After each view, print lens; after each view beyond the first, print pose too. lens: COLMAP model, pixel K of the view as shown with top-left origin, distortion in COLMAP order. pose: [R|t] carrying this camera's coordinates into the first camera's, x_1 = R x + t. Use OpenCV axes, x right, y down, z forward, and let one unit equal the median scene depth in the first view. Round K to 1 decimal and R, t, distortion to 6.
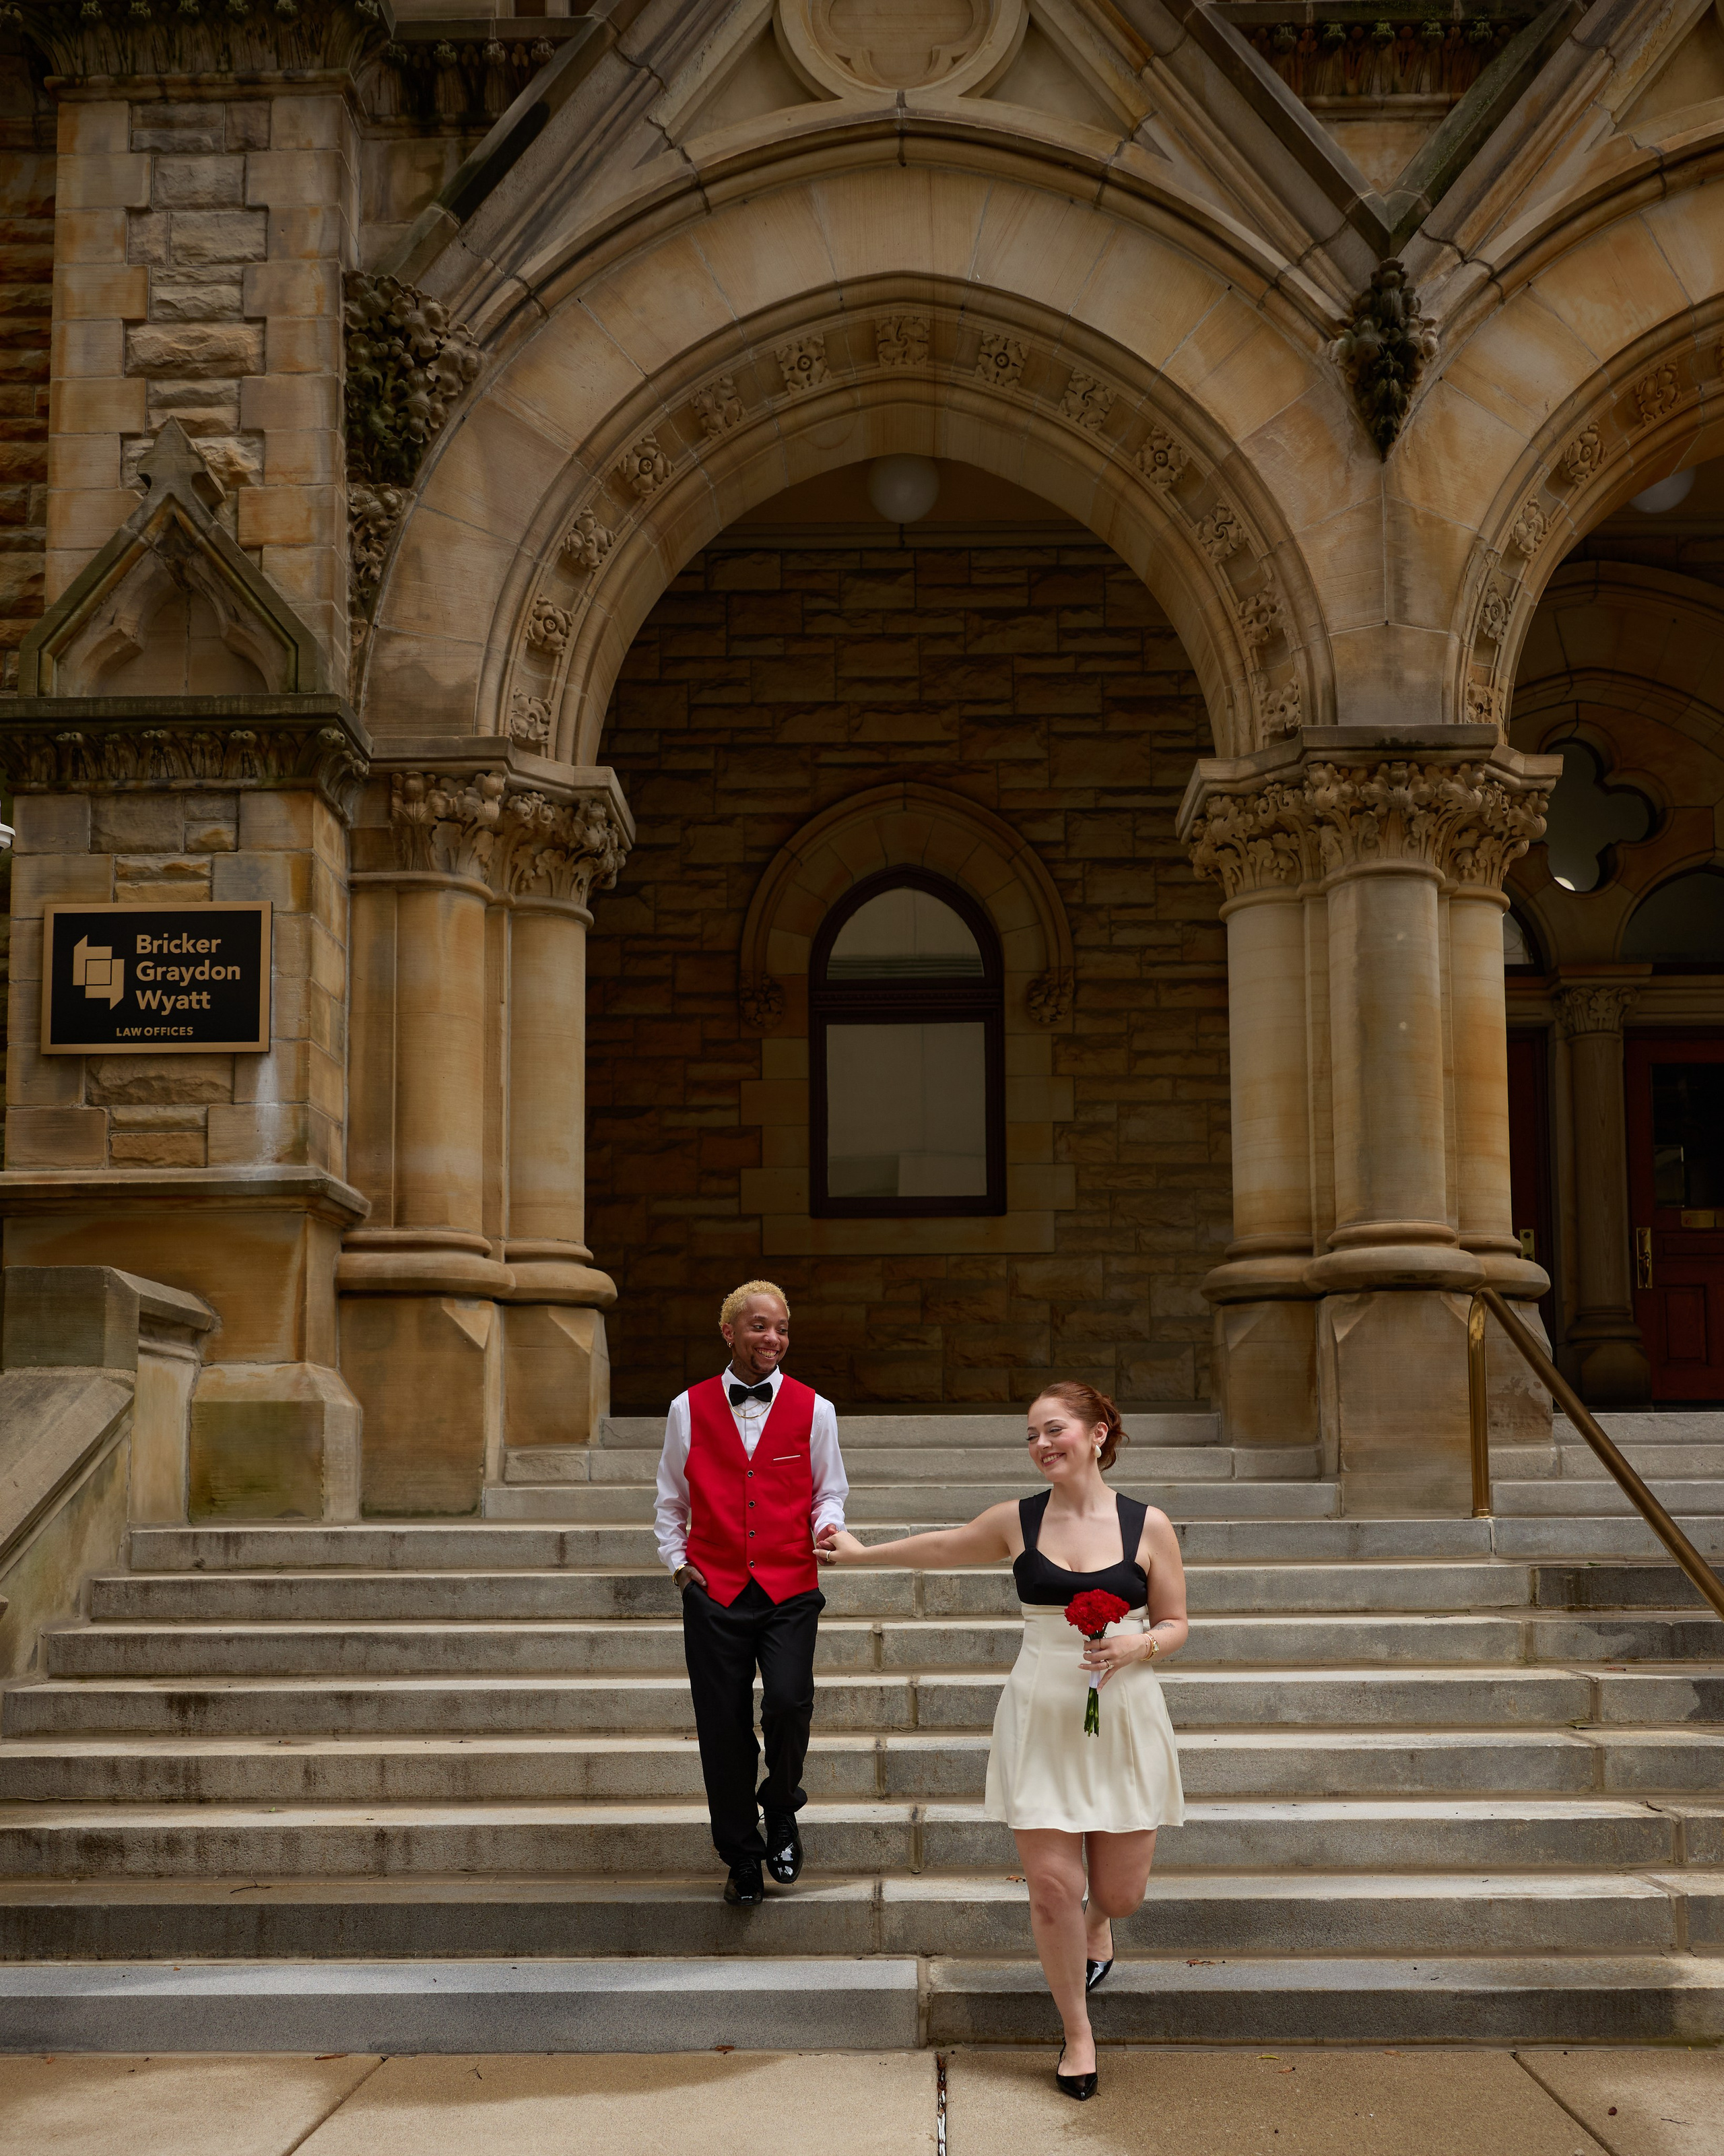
lens RADIAL K [[2174.8, 0, 853.9], [0, 2174.8, 1337.8], [0, 0, 1]] dist [0.005567, -0.000649]
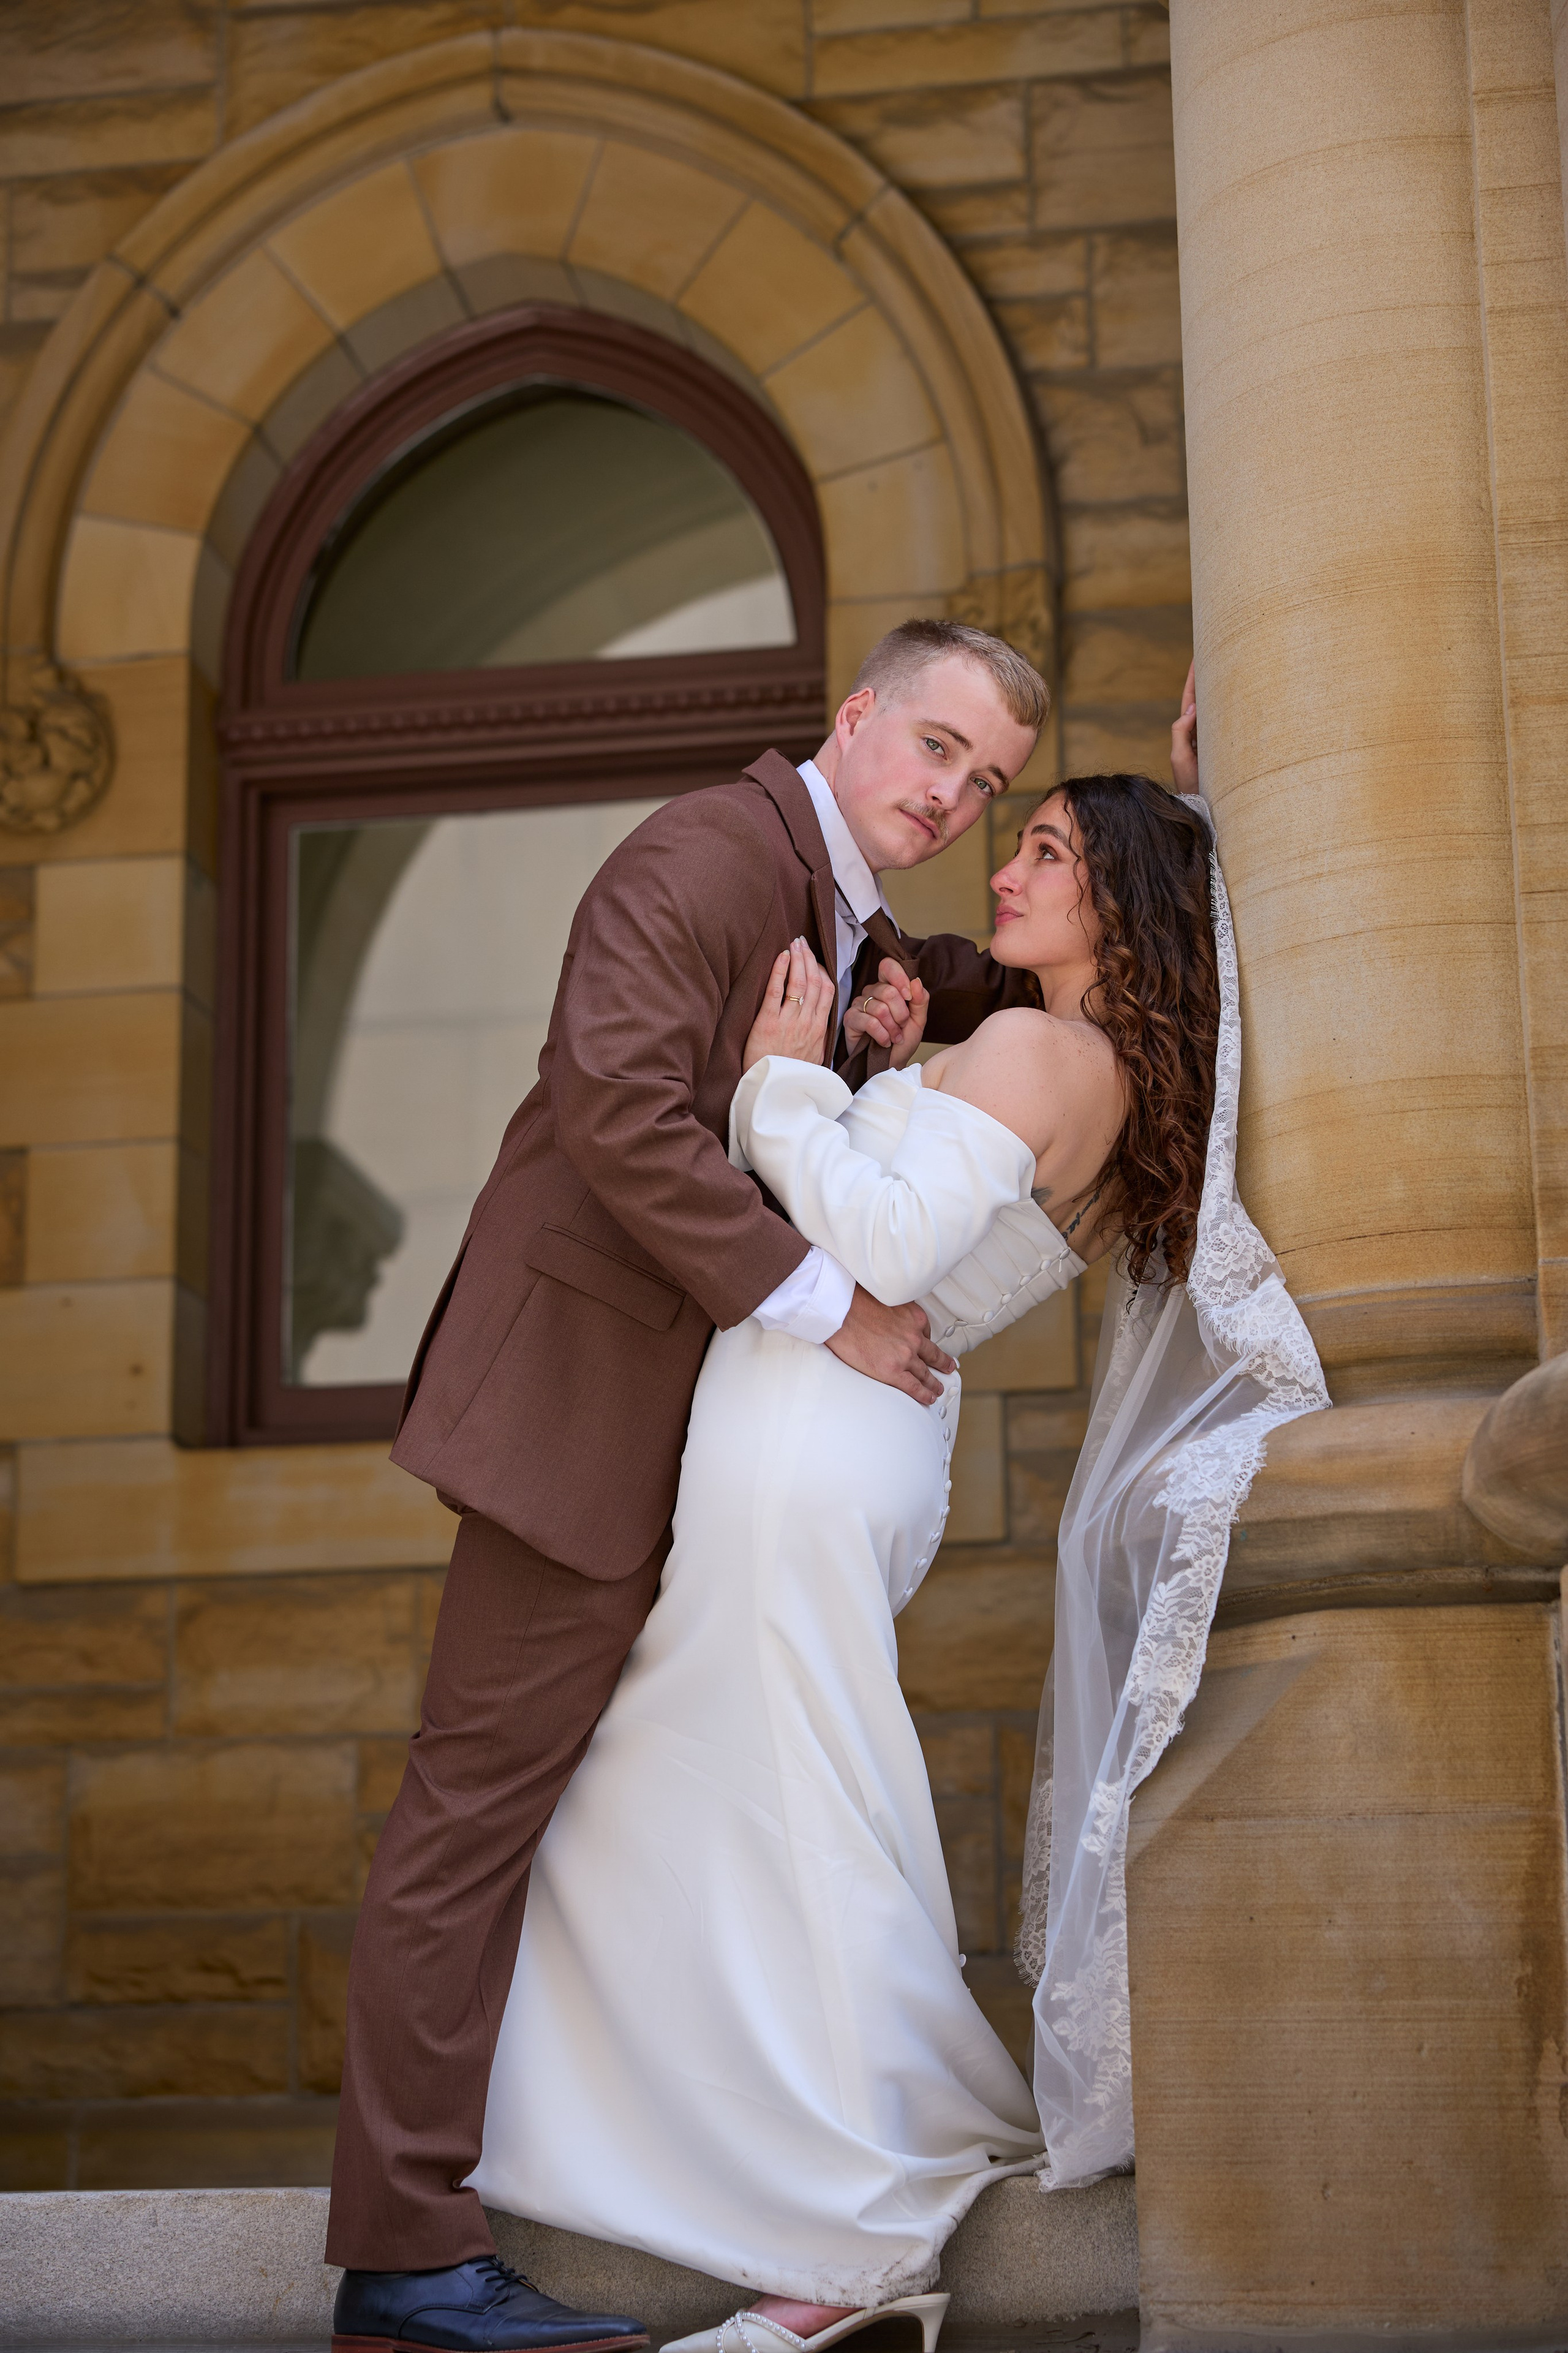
lens RADIAL K [[4453.1, 0, 789.7], [0, 4453.1, 1122.1], [0, 0, 1]] dist [-0.017894, 0.171060]
pose [[0.989172, -0.044387, -0.139889, 0.201522], [0.019722, 0.984725, -0.172999, 0.009096], [0.145432, 0.168367, 0.974937, 0.577793]]
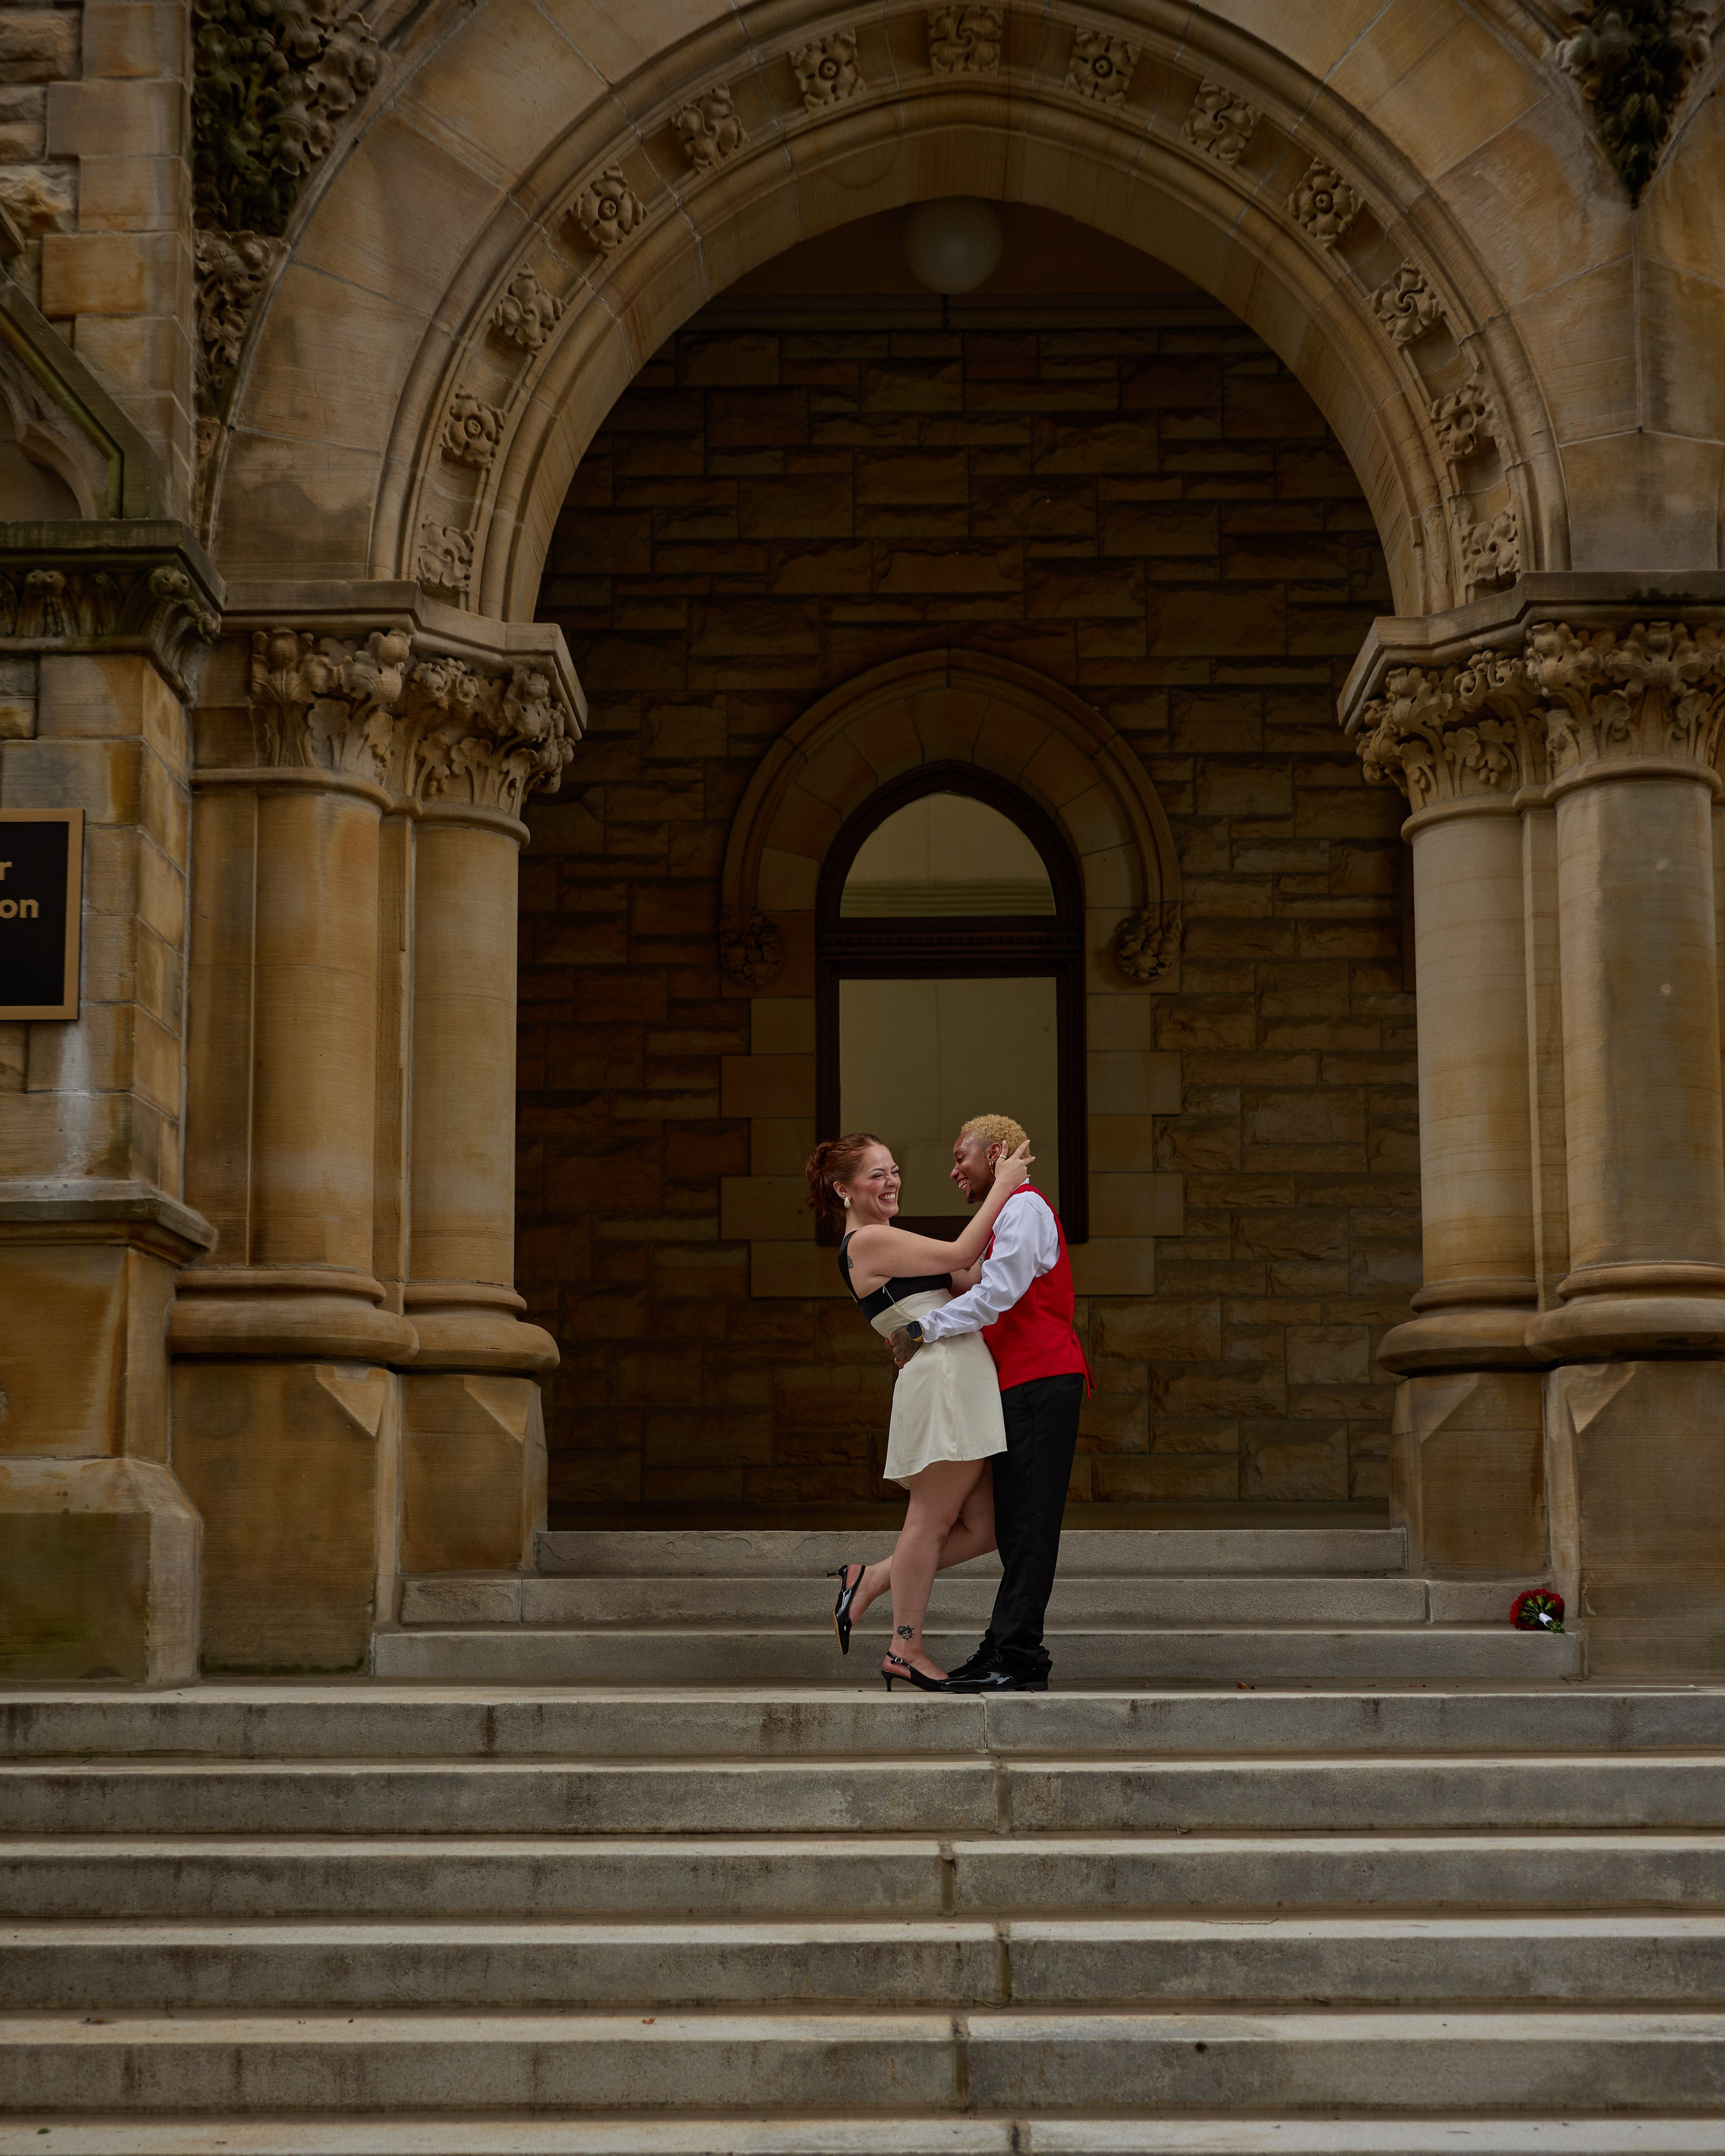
lens RADIAL K [[2888.0, 0, 838.7], [0, 2888.0, 1315.9], [0, 0, 1]] dist [-0.003533, 0.020377]
pose [[0.999990, 0.004168, 0.001815, -0.019889], [-0.004124, 0.999708, -0.023812, -0.012136], [-0.001913, 0.023804, 0.999715, 0.054339]]
